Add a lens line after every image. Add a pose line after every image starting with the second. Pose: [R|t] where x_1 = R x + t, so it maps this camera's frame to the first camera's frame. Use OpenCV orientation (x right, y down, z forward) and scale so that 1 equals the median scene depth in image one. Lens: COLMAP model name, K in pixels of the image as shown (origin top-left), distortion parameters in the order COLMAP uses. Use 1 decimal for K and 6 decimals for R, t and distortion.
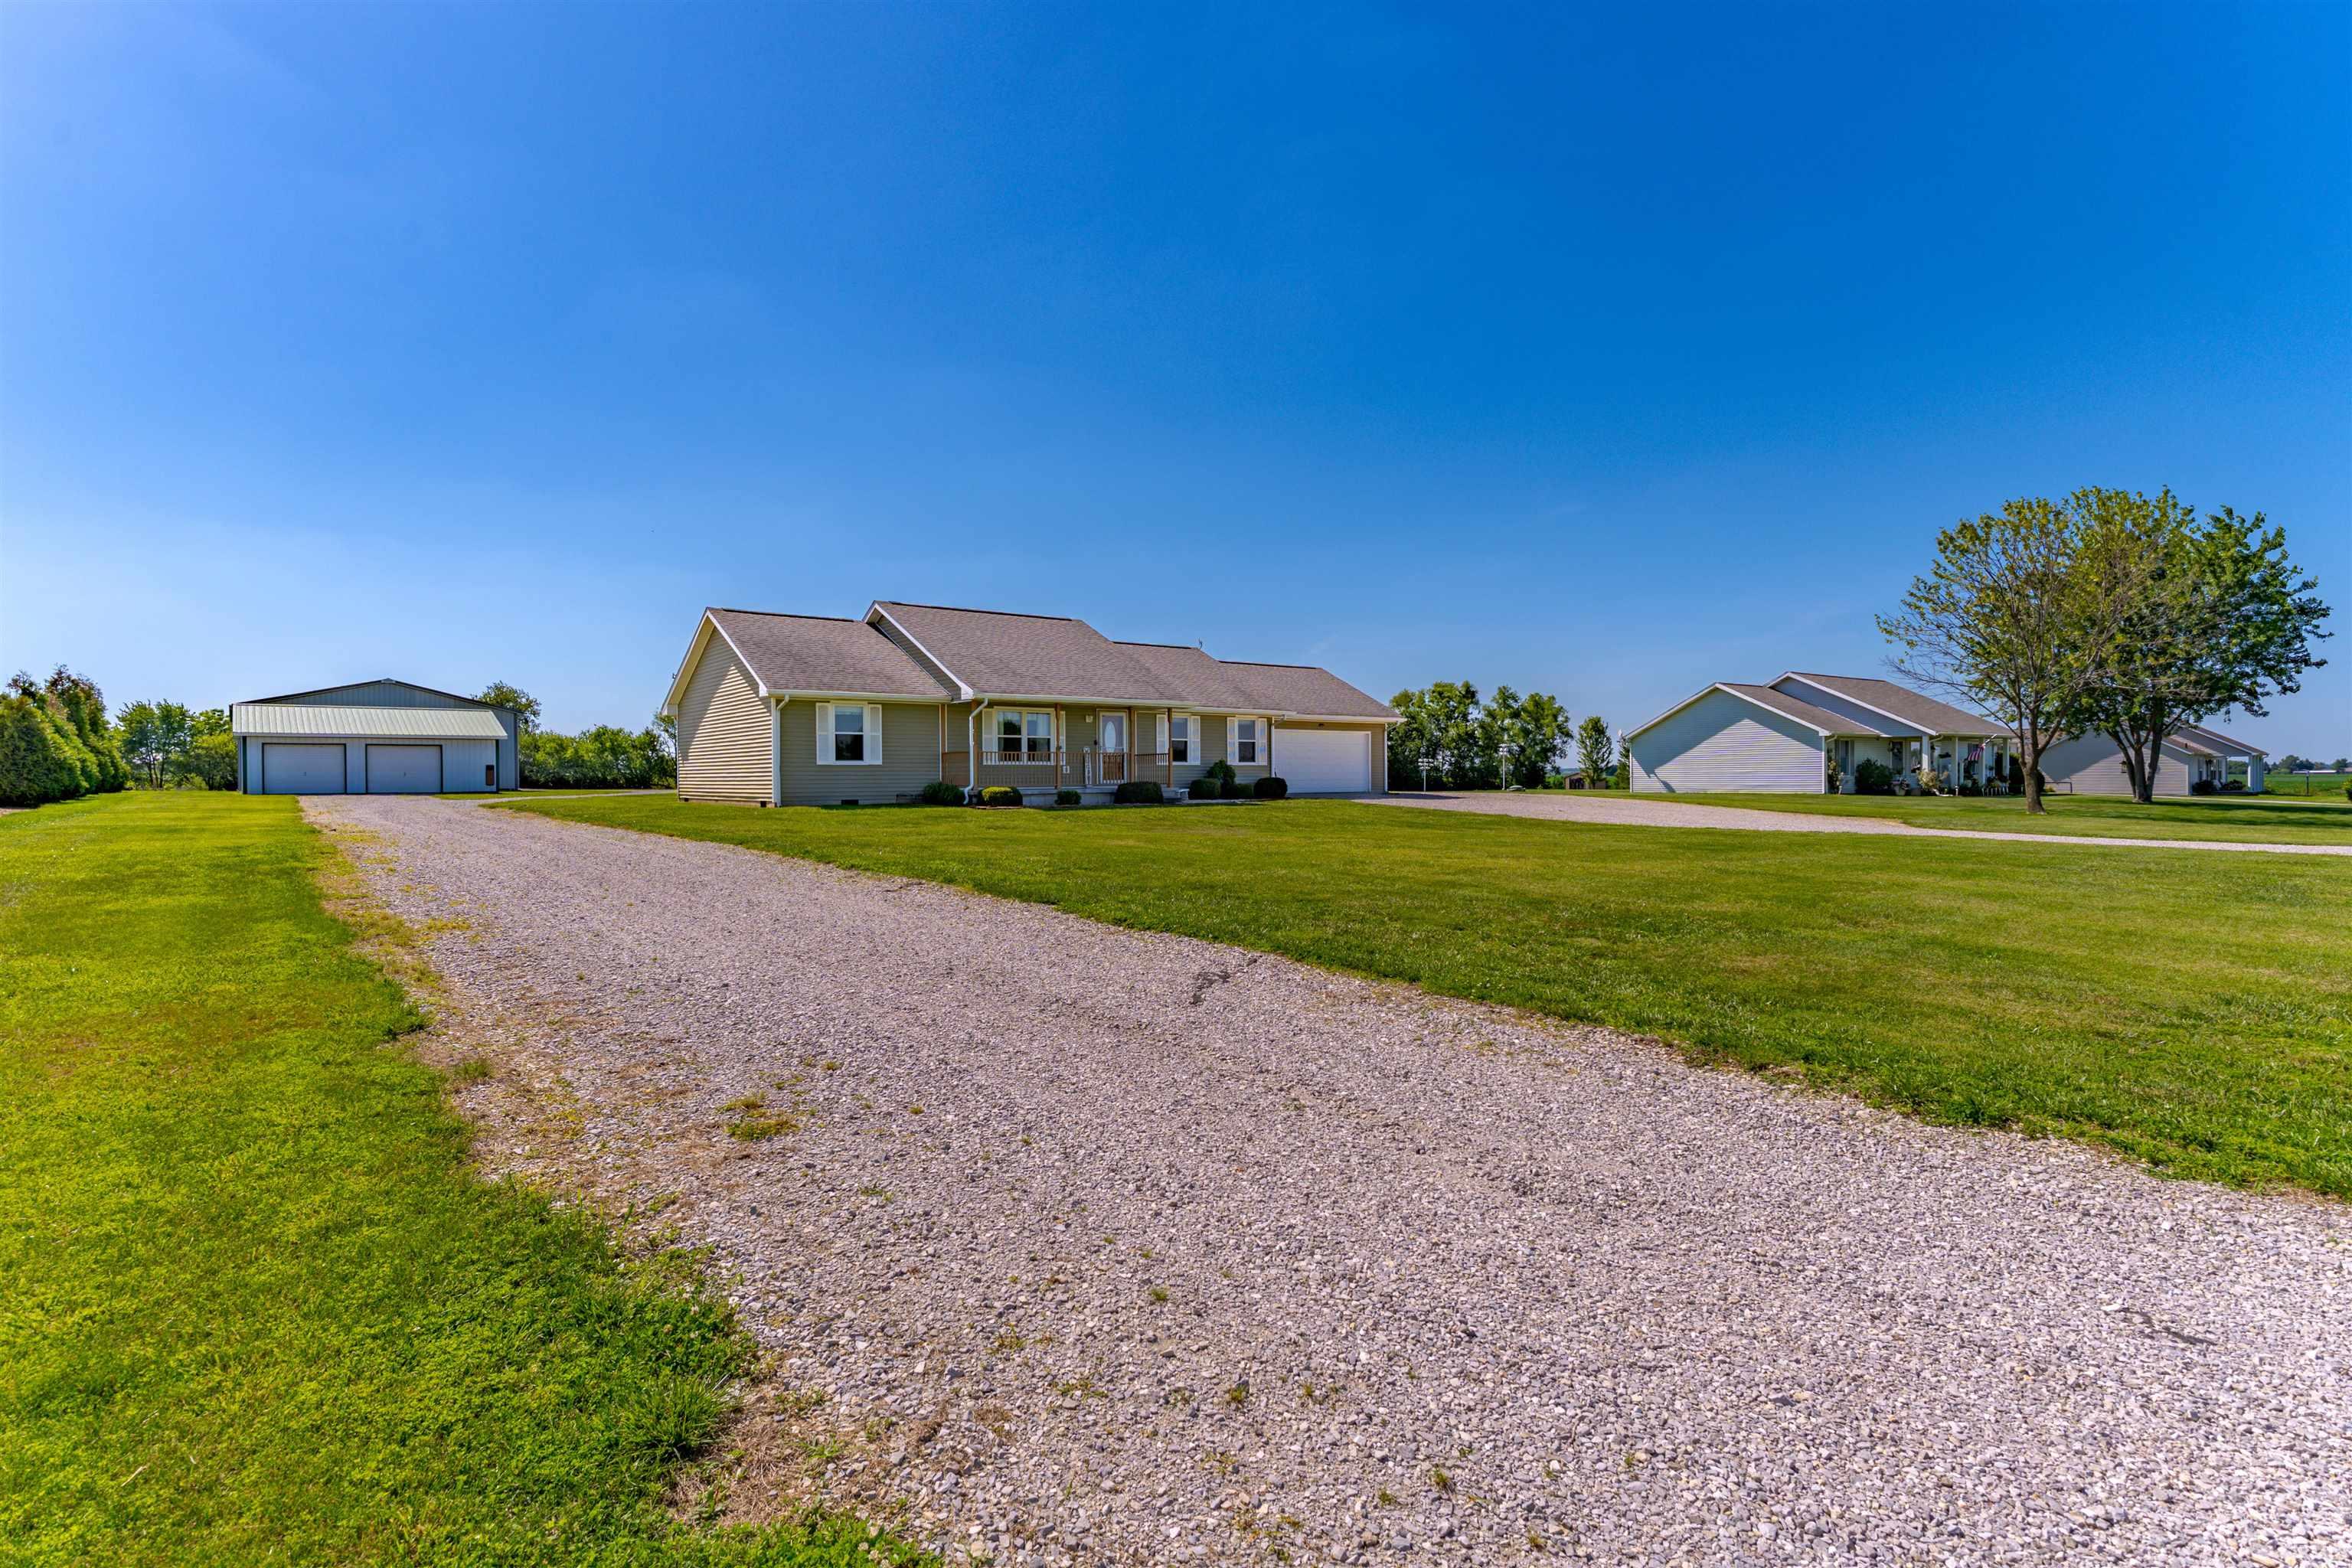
lens RADIAL K [[1128.8, 0, 1169.9], [0, 1128.8, 785.7], [0, 0, 1]] dist [0.002507, 0.000947]
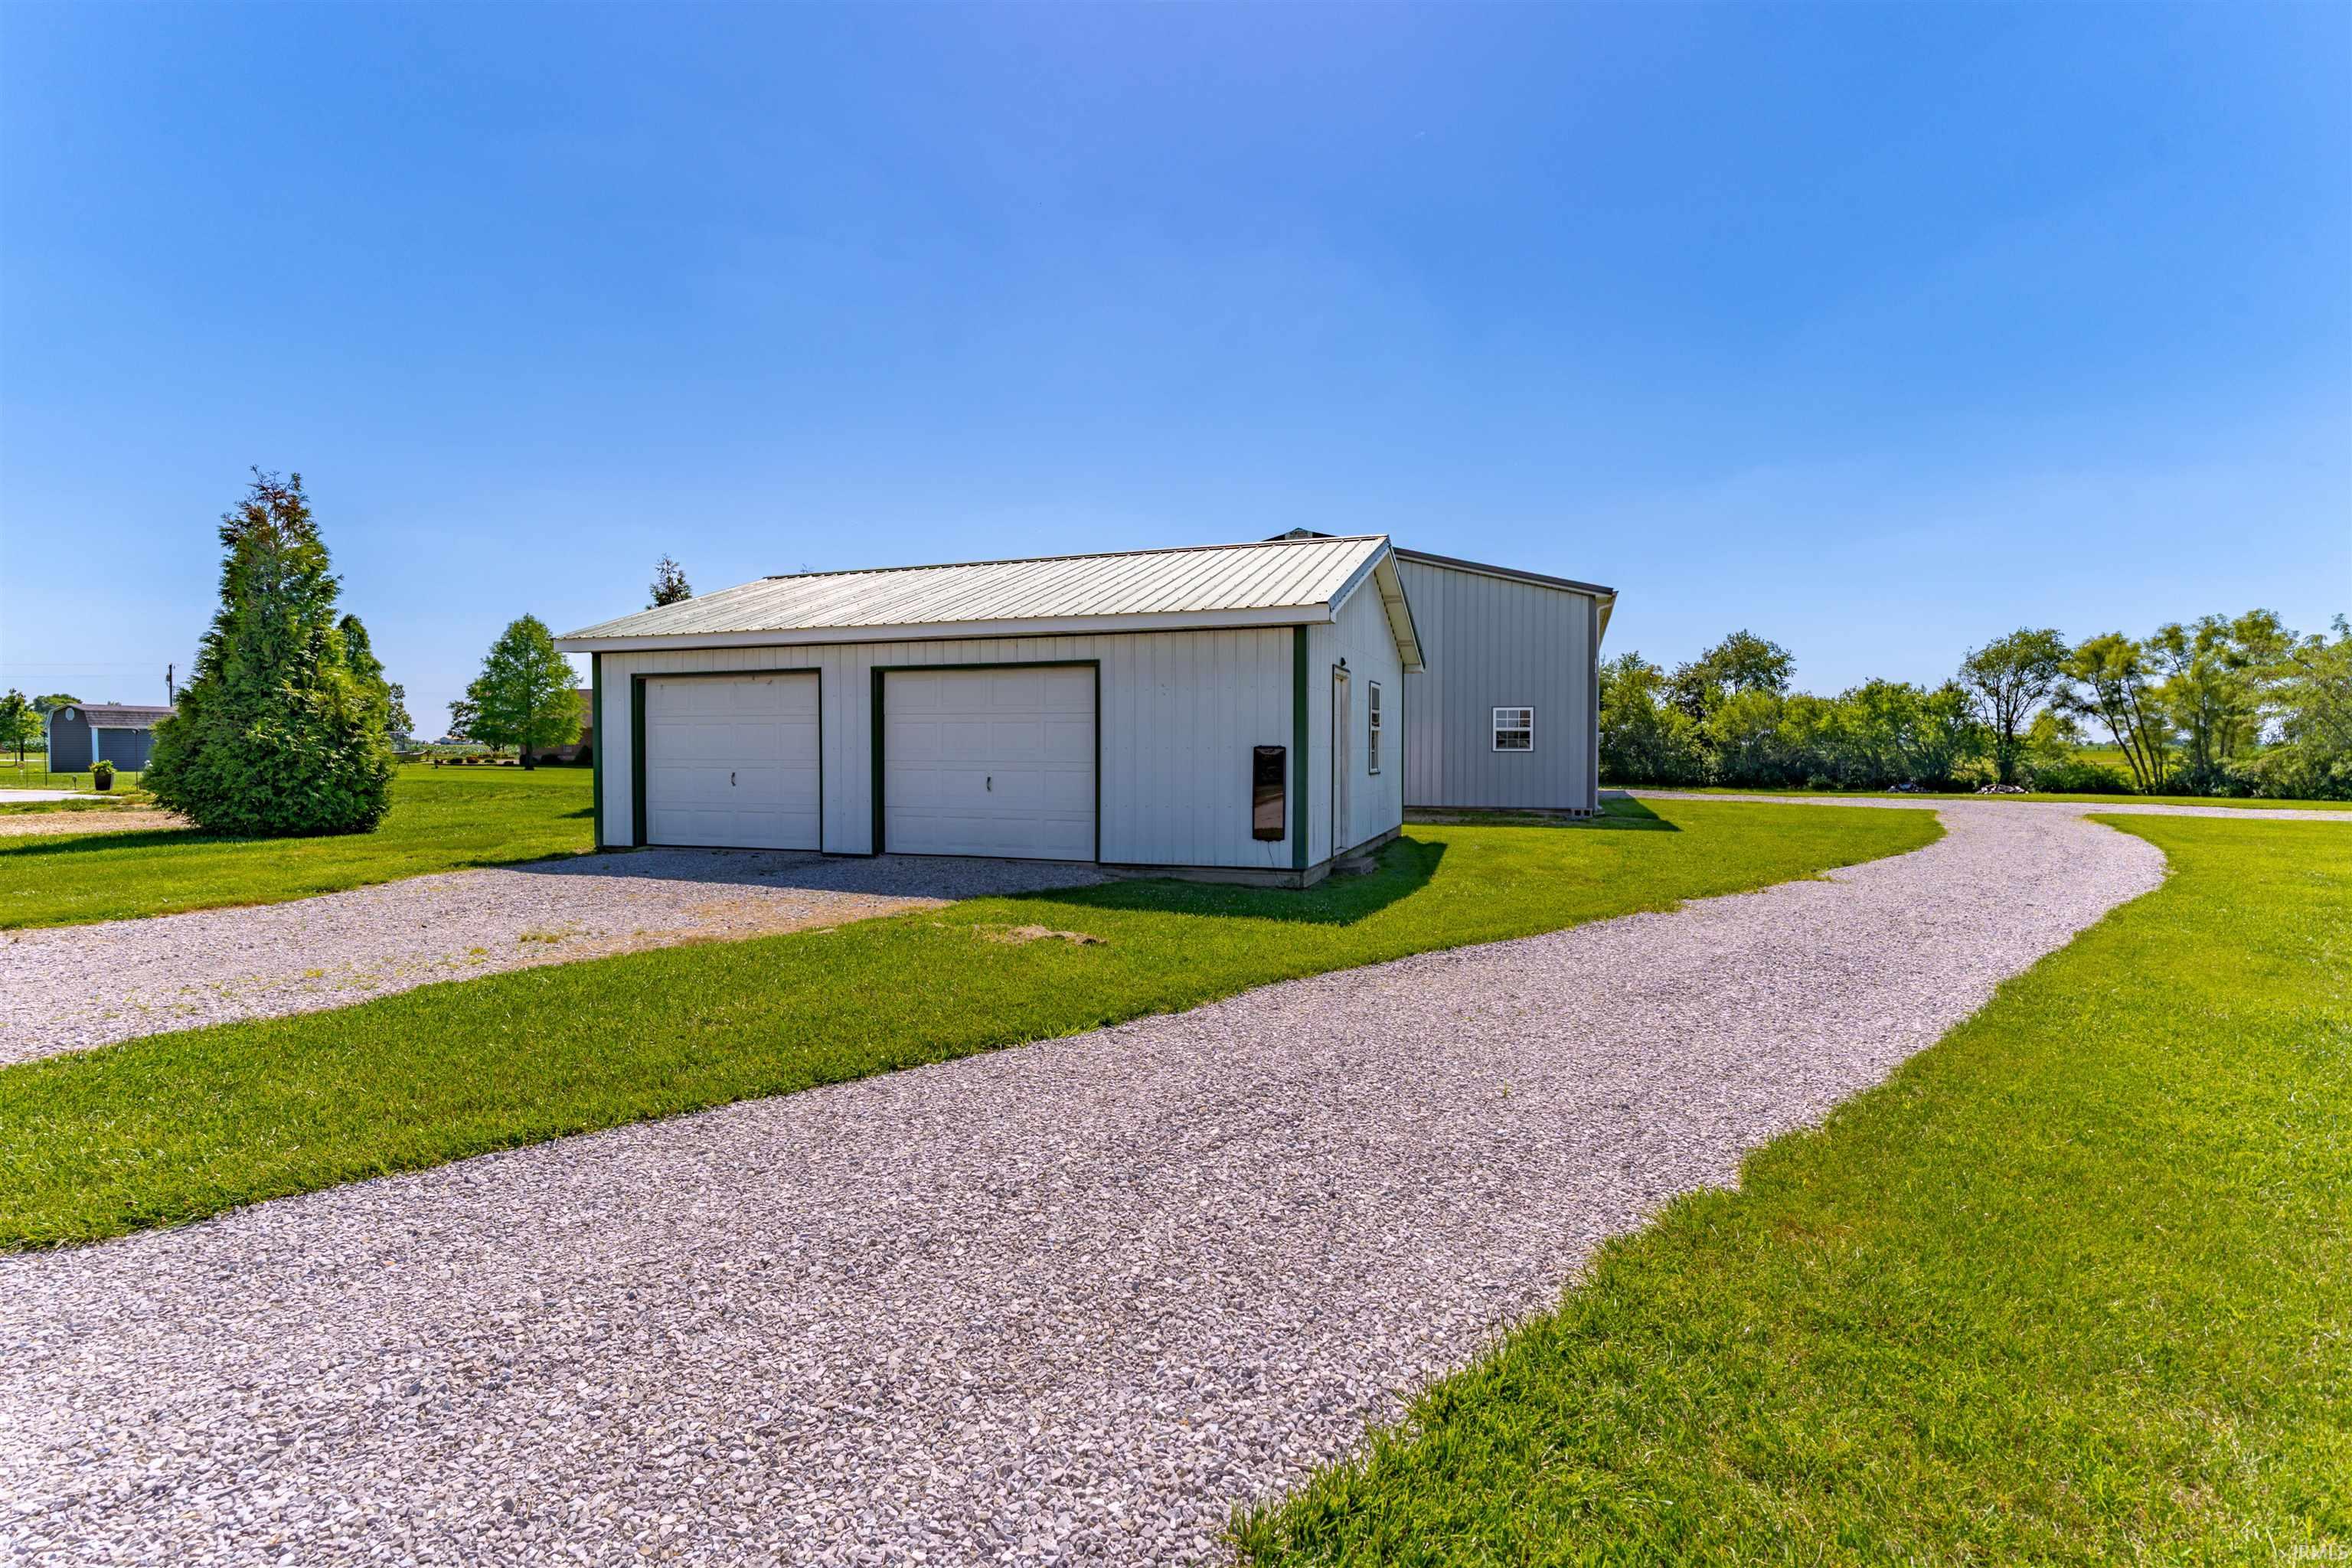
lens RADIAL K [[1128.8, 0, 1169.9], [0, 1128.8, 785.7], [0, 0, 1]] dist [0.002507, 0.000947]
pose [[0.516179, 0.029263, -0.855981, -0.142057], [-0.009860, 0.999553, 0.028226, -0.005168], [0.856424, -0.006129, 0.516237, 0.292720]]
